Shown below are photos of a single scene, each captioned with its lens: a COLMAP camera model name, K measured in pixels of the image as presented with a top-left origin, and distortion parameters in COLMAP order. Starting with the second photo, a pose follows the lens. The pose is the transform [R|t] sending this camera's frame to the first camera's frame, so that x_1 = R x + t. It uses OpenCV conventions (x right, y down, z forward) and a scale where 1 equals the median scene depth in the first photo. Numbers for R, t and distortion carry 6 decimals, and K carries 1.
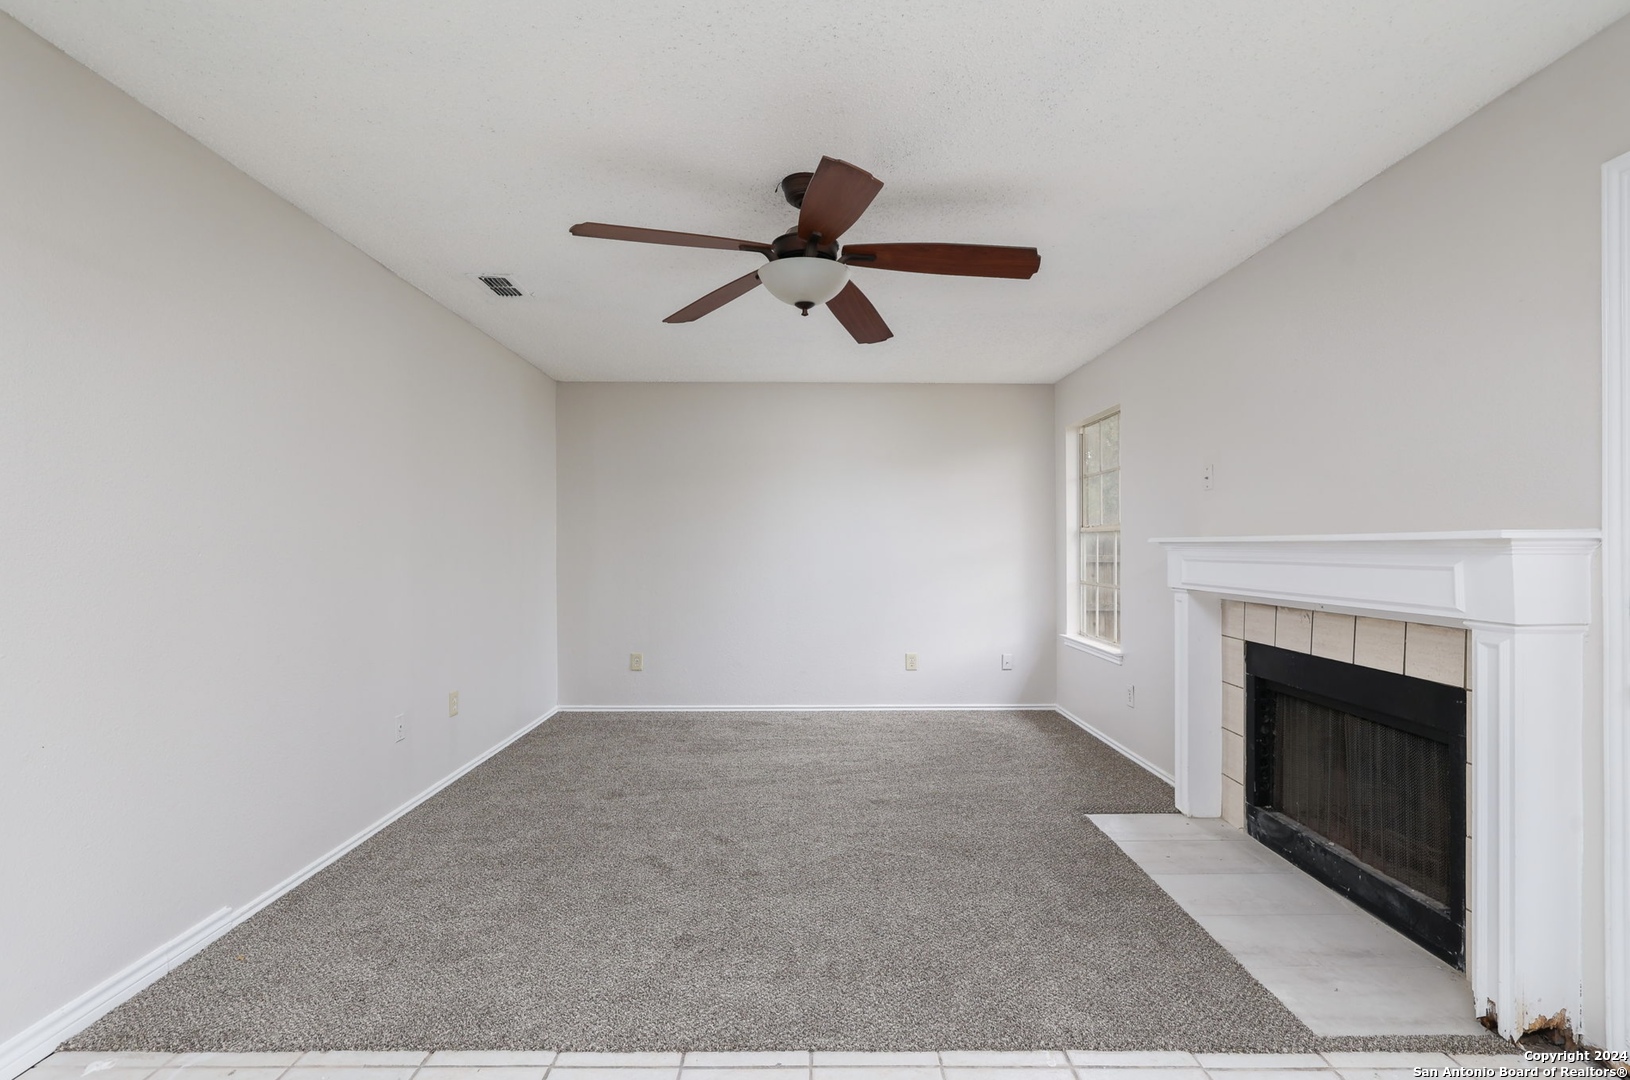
lens RADIAL K [[717.8, 0, 820.8], [0, 717.8, 543.3], [0, 0, 1]] dist [0.001347, 0.000064]
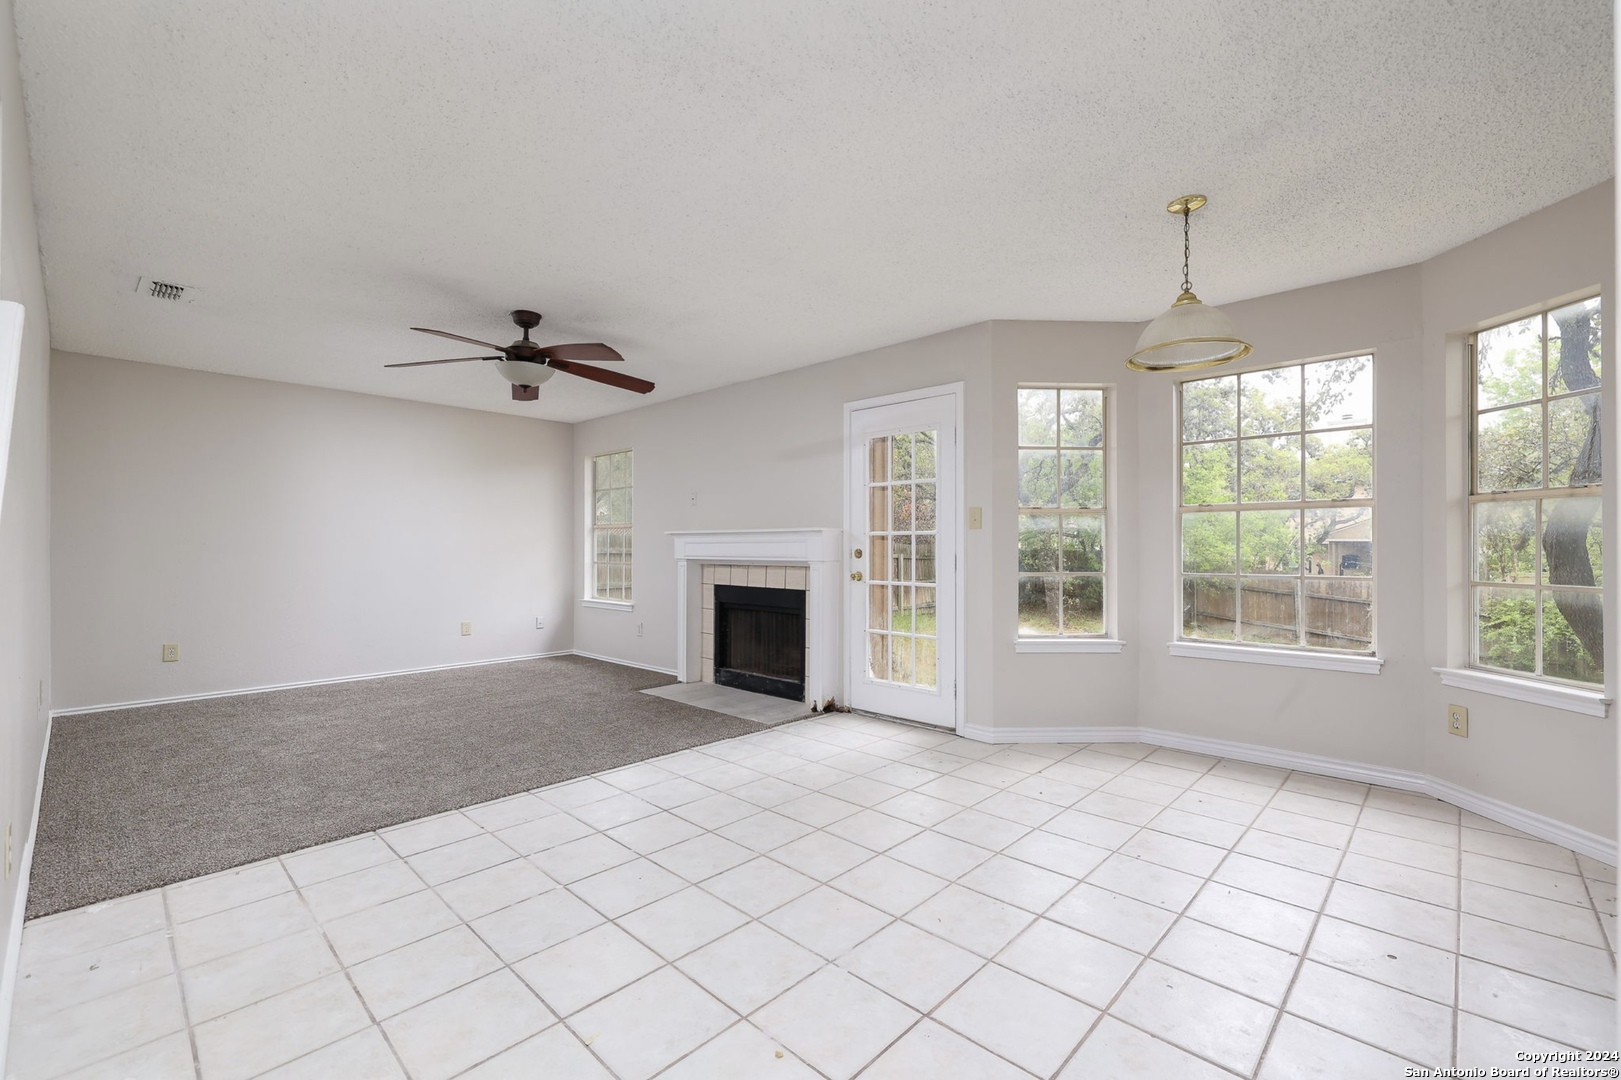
lens RADIAL K [[672.2, 0, 787.1], [0, 672.2, 539.5], [0, 0, 1]] dist [-0.000346, 0.000022]
pose [[0.714200, 0.008382, 0.699892, -0.563177], [-0.003847, 0.999960, -0.008050, 0.029704], [-0.699932, 0.003057, 0.714203, -0.451399]]
